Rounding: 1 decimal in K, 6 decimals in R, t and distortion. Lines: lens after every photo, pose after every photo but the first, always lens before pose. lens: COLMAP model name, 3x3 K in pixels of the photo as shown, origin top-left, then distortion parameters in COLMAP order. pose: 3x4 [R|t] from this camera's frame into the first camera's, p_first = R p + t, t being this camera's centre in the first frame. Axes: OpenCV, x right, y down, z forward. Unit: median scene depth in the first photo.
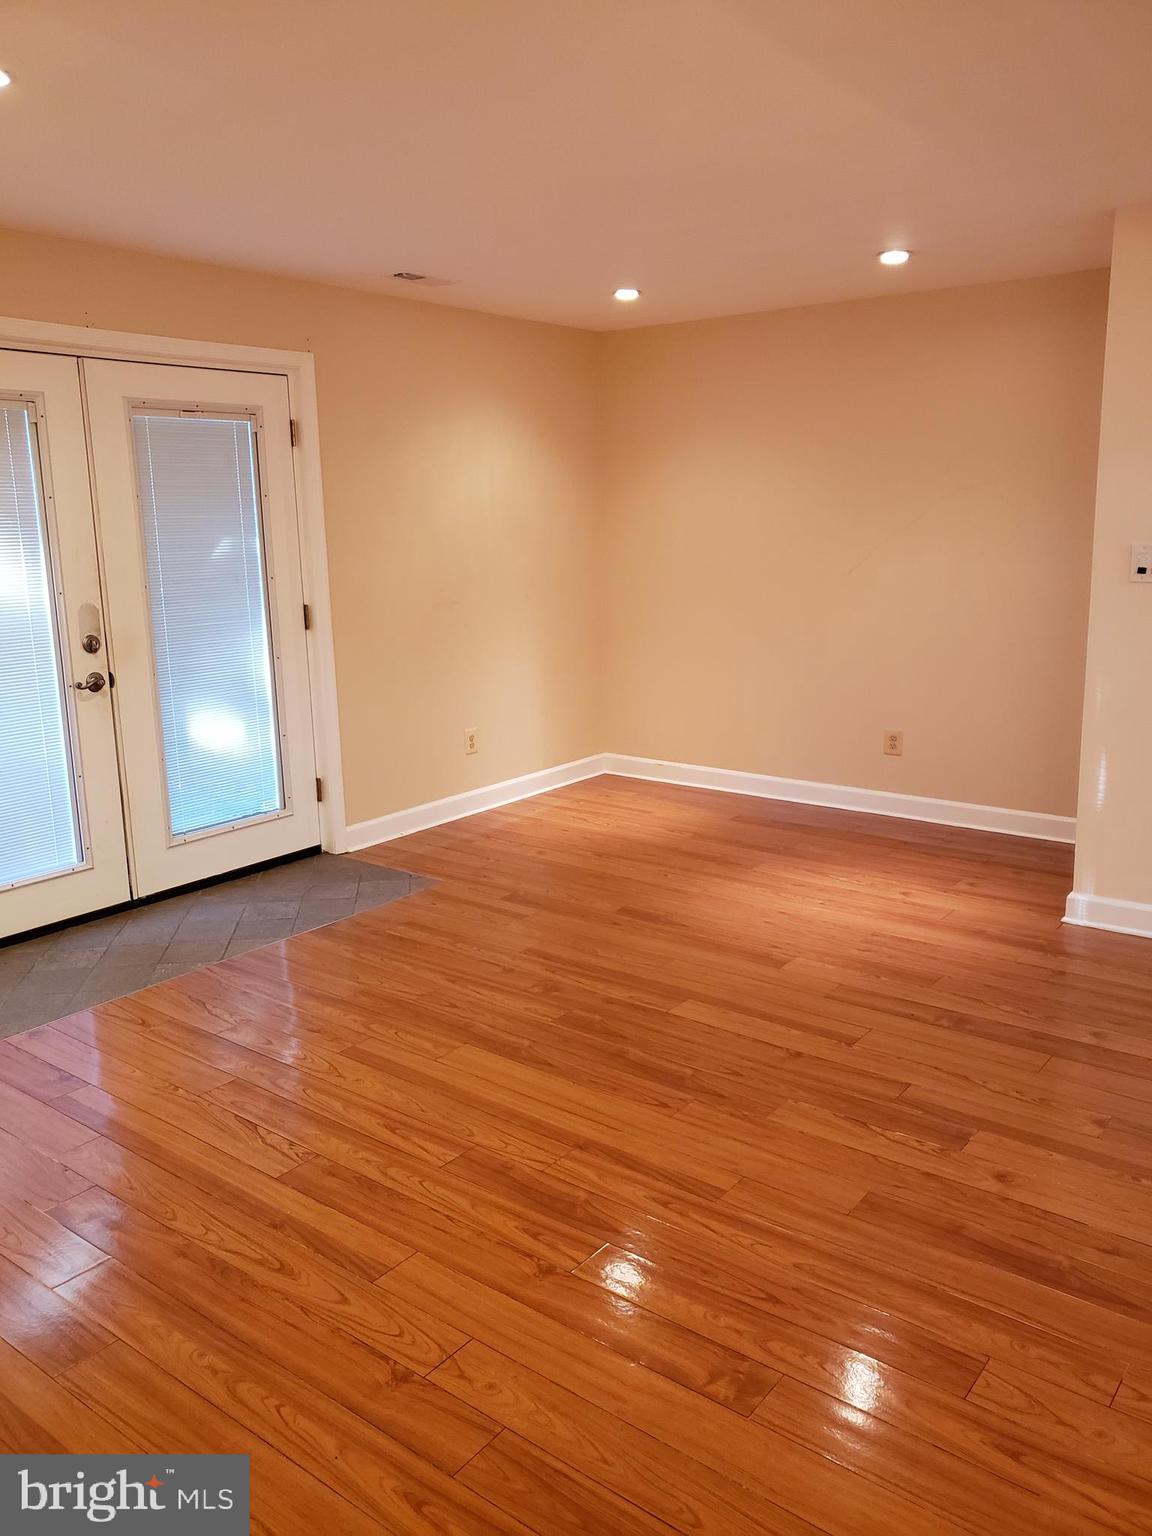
lens RADIAL K [[1181.1, 0, 576.3], [0, 1181.1, 767.5], [0, 0, 1]] dist [-0.008798, 0.009887]
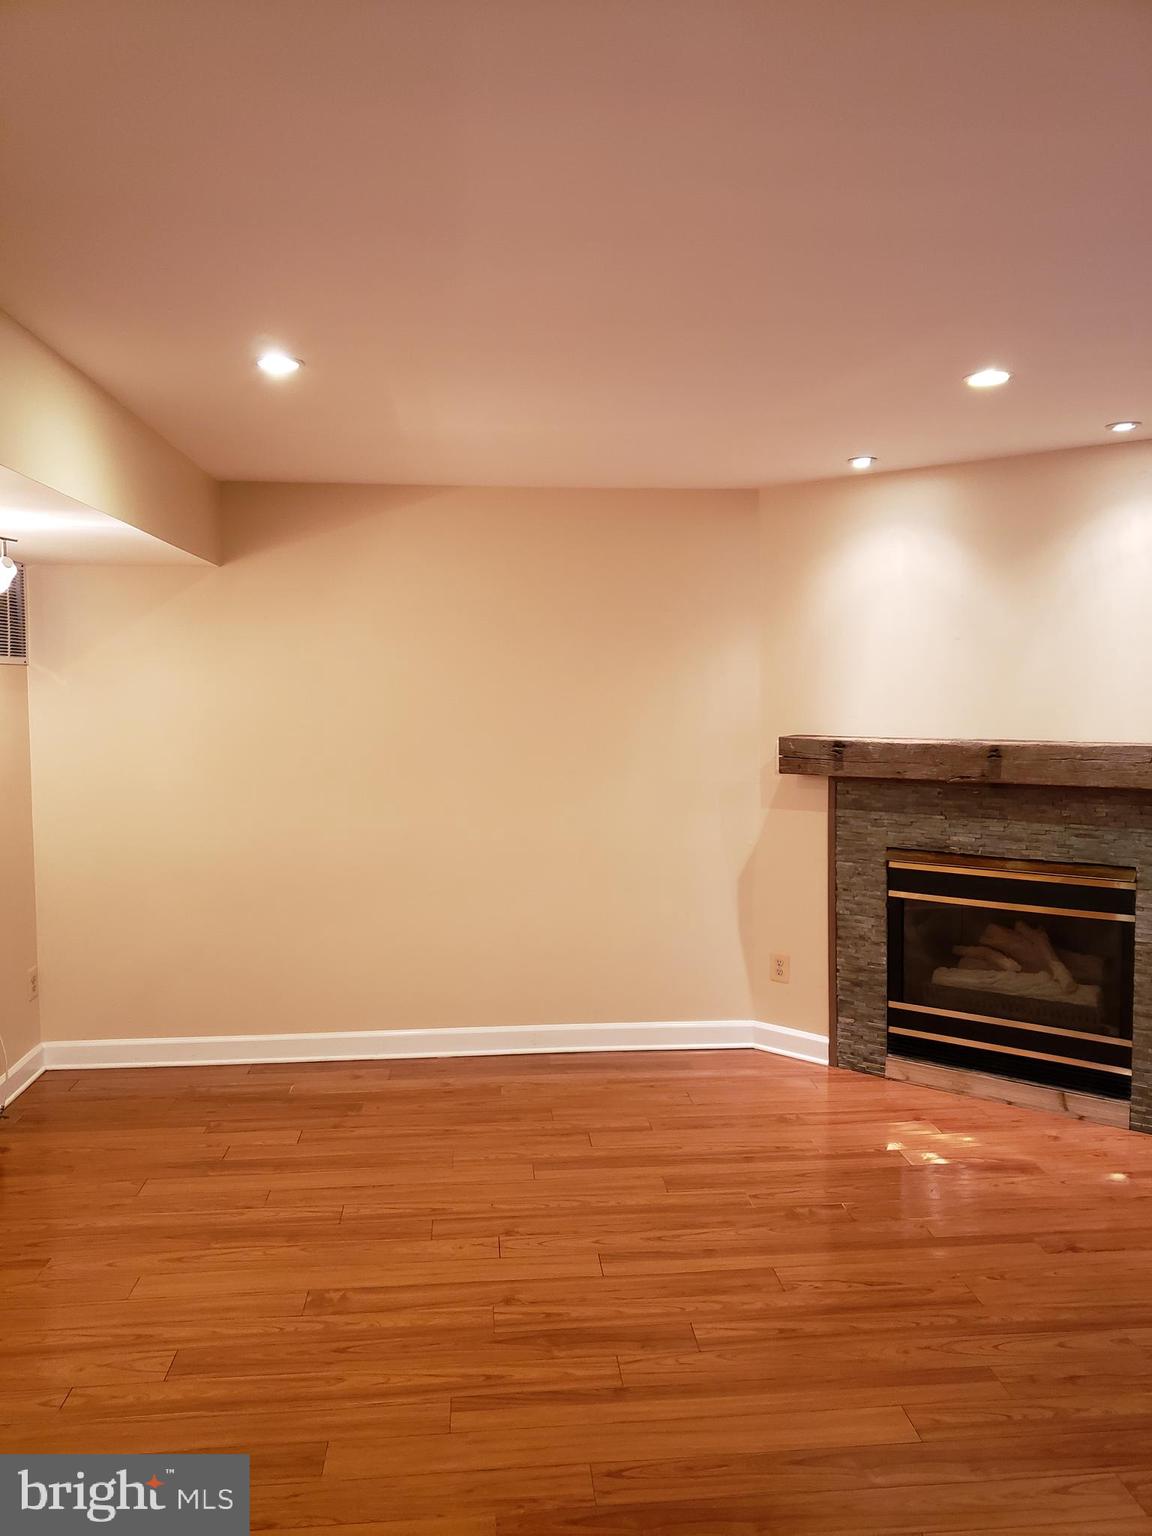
lens RADIAL K [[1181.1, 0, 575.2], [0, 1181.1, 767.7], [0, 0, 1]] dist [-0.008798, 0.009887]
pose [[-0.726305, 0.064049, -0.684382, 0.737294], [-0.134422, 0.963191, 0.232797, -0.424185], [0.674101, 0.261078, -0.690960, 1.723948]]
